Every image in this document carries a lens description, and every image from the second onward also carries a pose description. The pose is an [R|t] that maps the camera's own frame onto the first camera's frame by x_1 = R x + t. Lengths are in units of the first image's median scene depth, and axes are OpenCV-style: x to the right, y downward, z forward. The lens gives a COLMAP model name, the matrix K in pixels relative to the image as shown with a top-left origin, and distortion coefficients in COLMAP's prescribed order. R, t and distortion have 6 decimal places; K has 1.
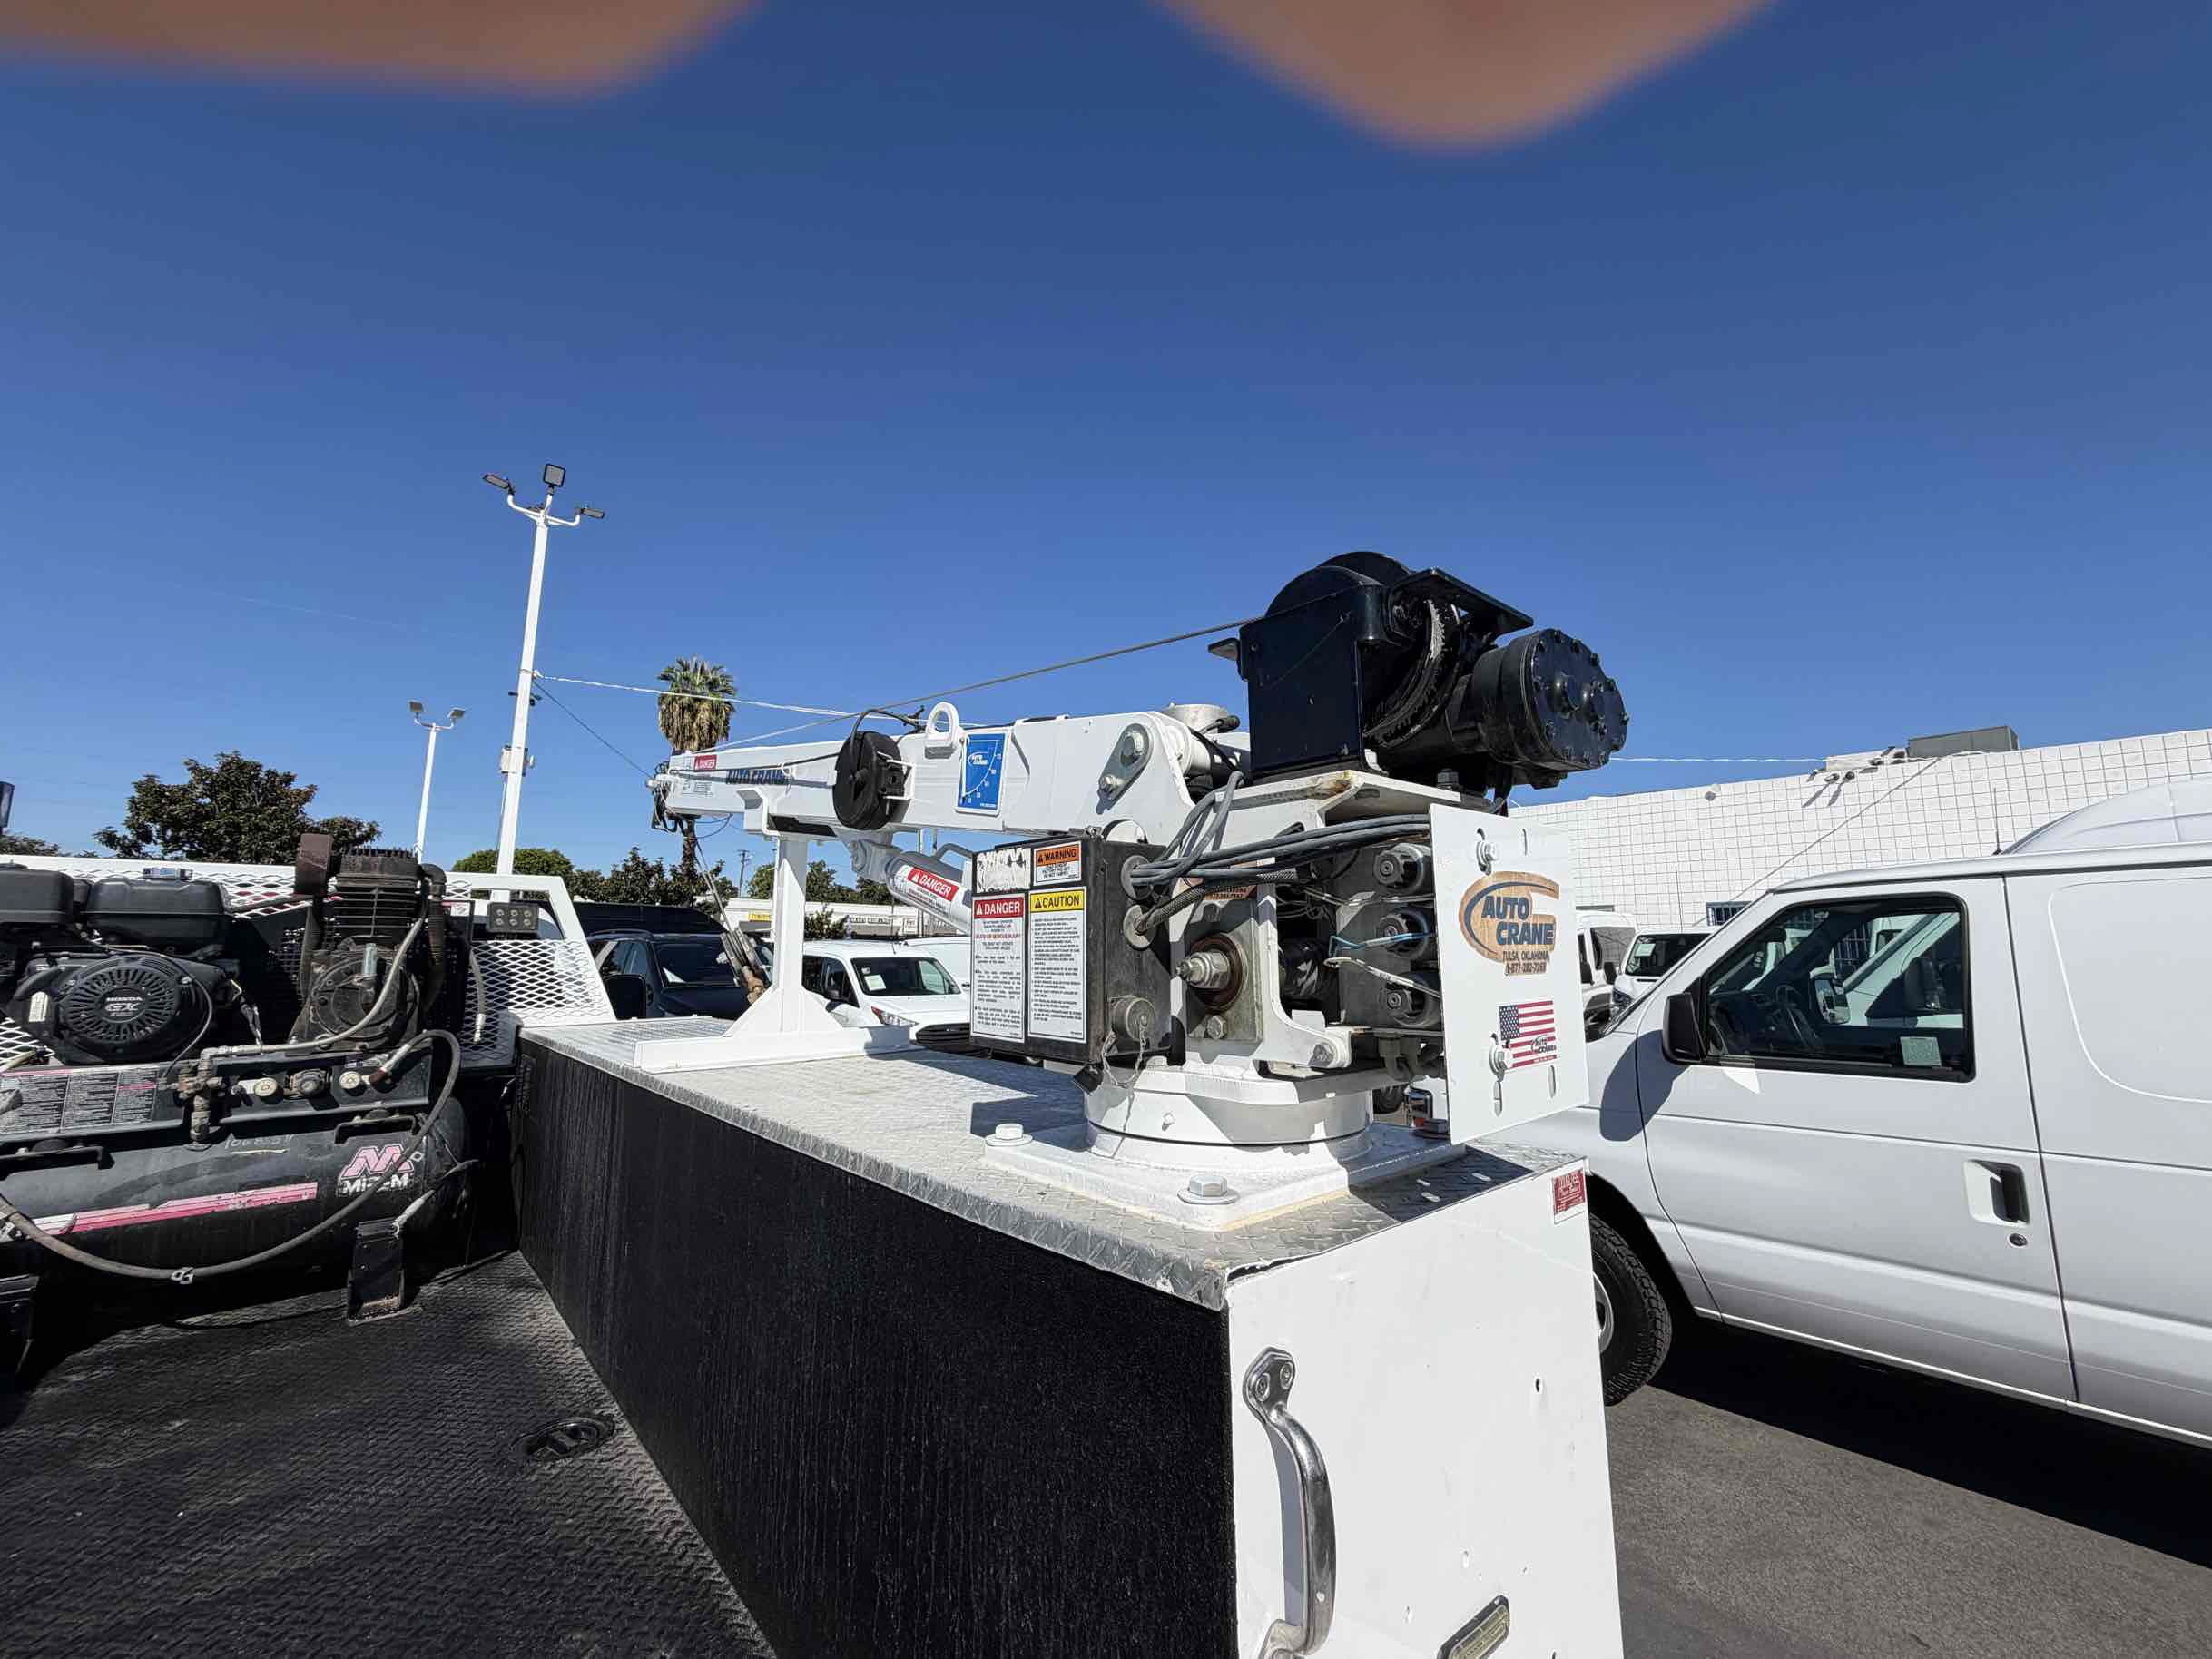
lens RADIAL K [[887.4, 0, 1099.6], [0, 887.4, 826.9], [0, 0, 1]] dist [-0.002288, 0.002028]
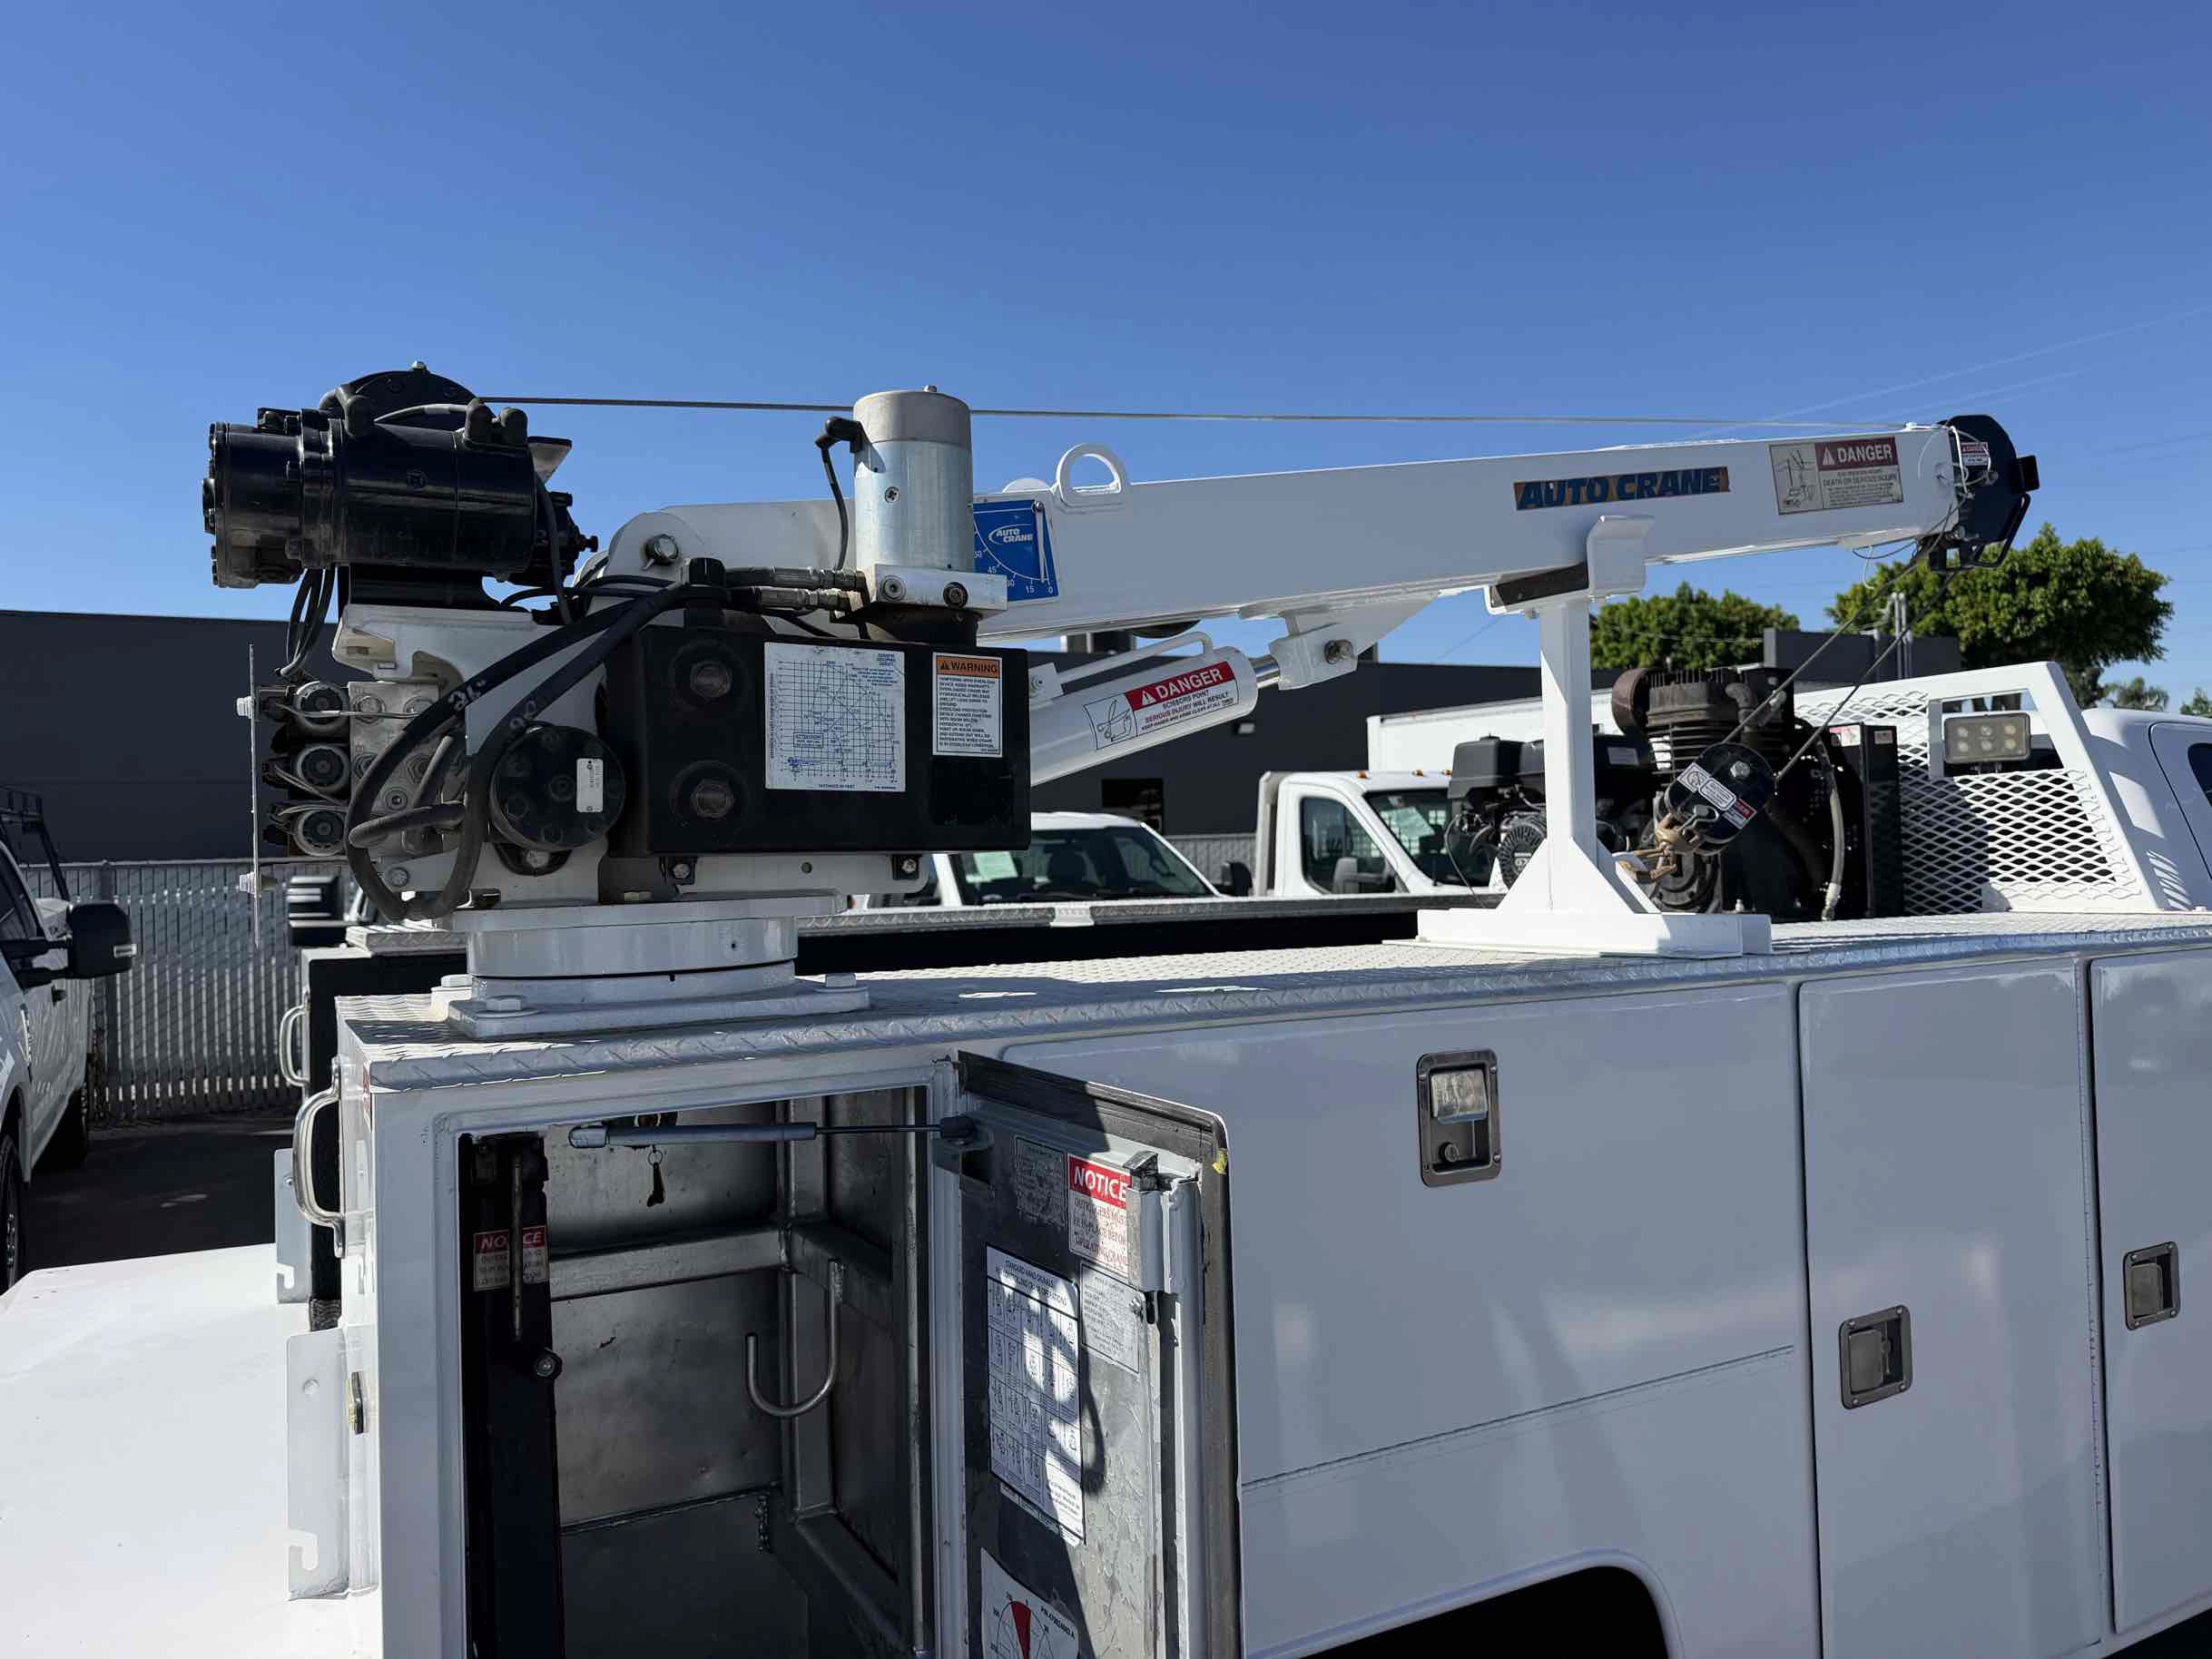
lens RADIAL K [[1542.1, 0, 1109.3], [0, 1542.1, 823.6], [0, 0, 1]] dist [0.077791, -0.104531]
pose [[-0.217227, -0.014287, -0.976017, 0.733488], [0.164086, 0.985130, -0.050941, 0.155149], [0.962231, -0.171216, -0.211652, 0.835787]]
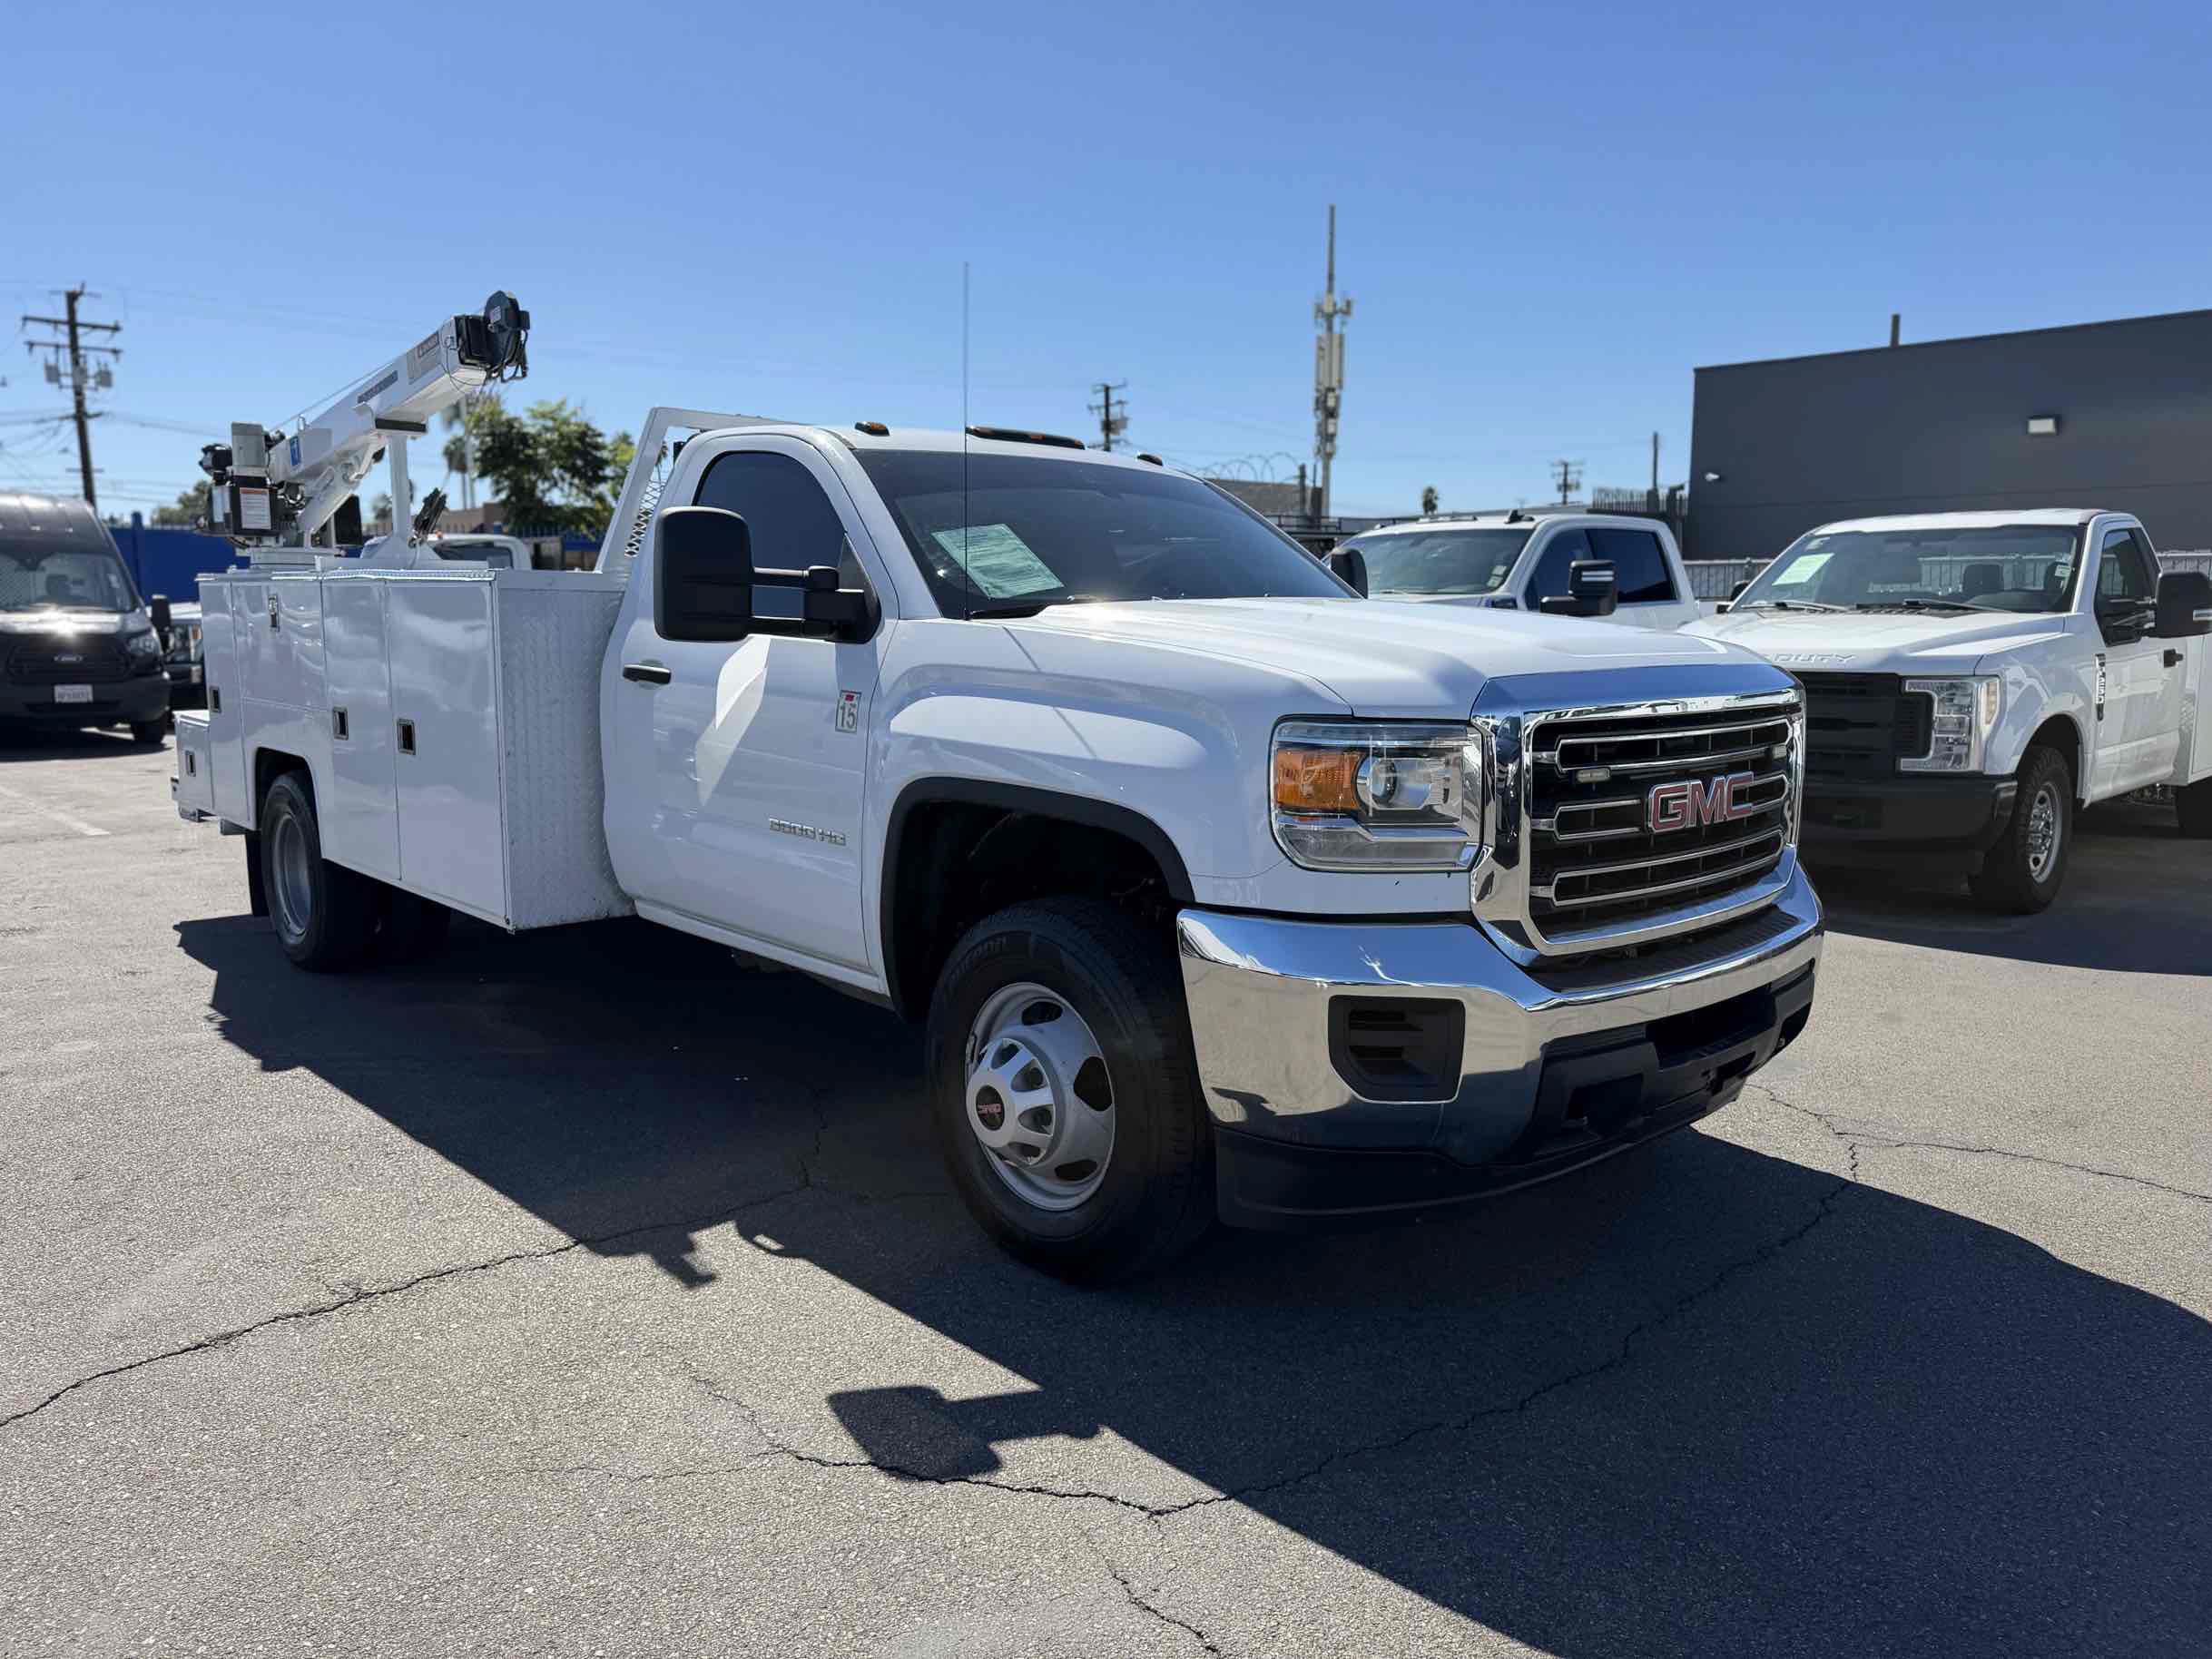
lens RADIAL K [[1542.1, 0, 1089.4], [0, 1542.1, 830.6], [0, 0, 1]] dist [0.077791, -0.104531]
pose [[-0.998977, 0.001864, -0.045189, -1.360000], [0.001730, 0.999994, 0.003009, 0.658687], [0.045195, 0.002927, -0.998974, 3.577431]]
